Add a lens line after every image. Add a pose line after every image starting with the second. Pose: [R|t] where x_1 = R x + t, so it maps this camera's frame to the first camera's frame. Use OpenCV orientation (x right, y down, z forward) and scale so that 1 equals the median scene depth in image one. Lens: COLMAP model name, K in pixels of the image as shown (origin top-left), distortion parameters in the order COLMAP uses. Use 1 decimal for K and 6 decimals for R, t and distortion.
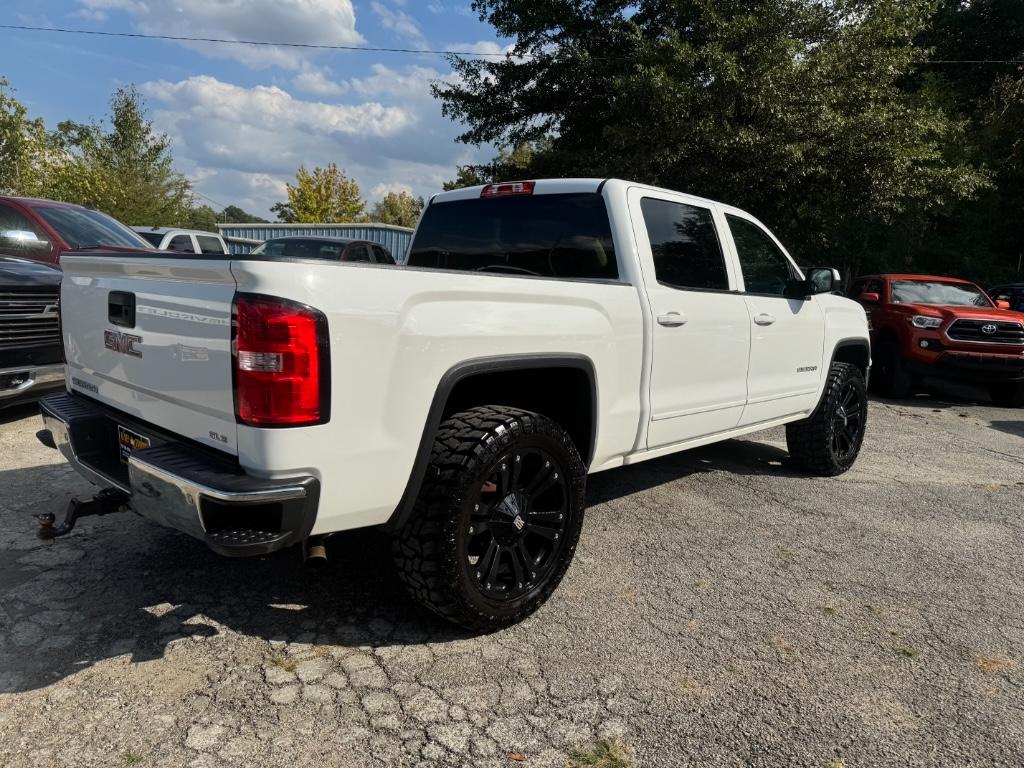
lens RADIAL K [[737.4, 0, 510.7], [0, 737.4, 382.0], [0, 0, 1]] dist [0.023512, -0.028930]
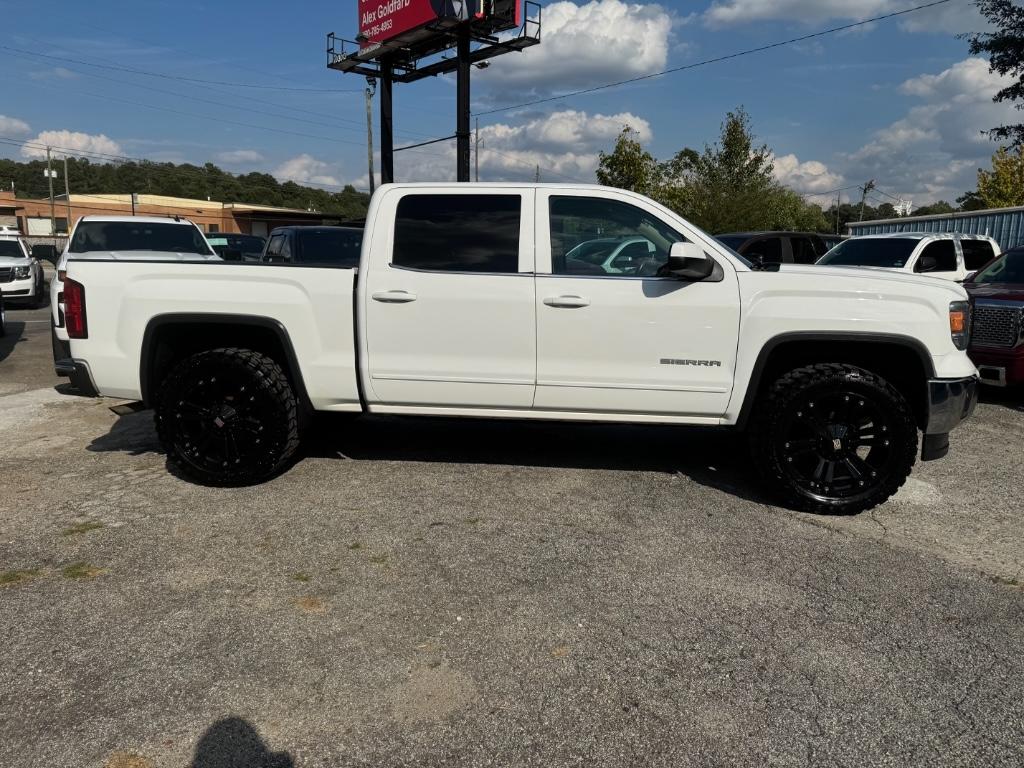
lens RADIAL K [[737.4, 0, 508.8], [0, 737.4, 385.6], [0, 0, 1]] dist [0.023512, -0.028930]
pose [[0.582124, 0.095834, -0.807432, 0.847818], [-0.094689, 0.994263, 0.049742, -0.011604], [0.807568, 0.047499, 0.587859, 0.293137]]
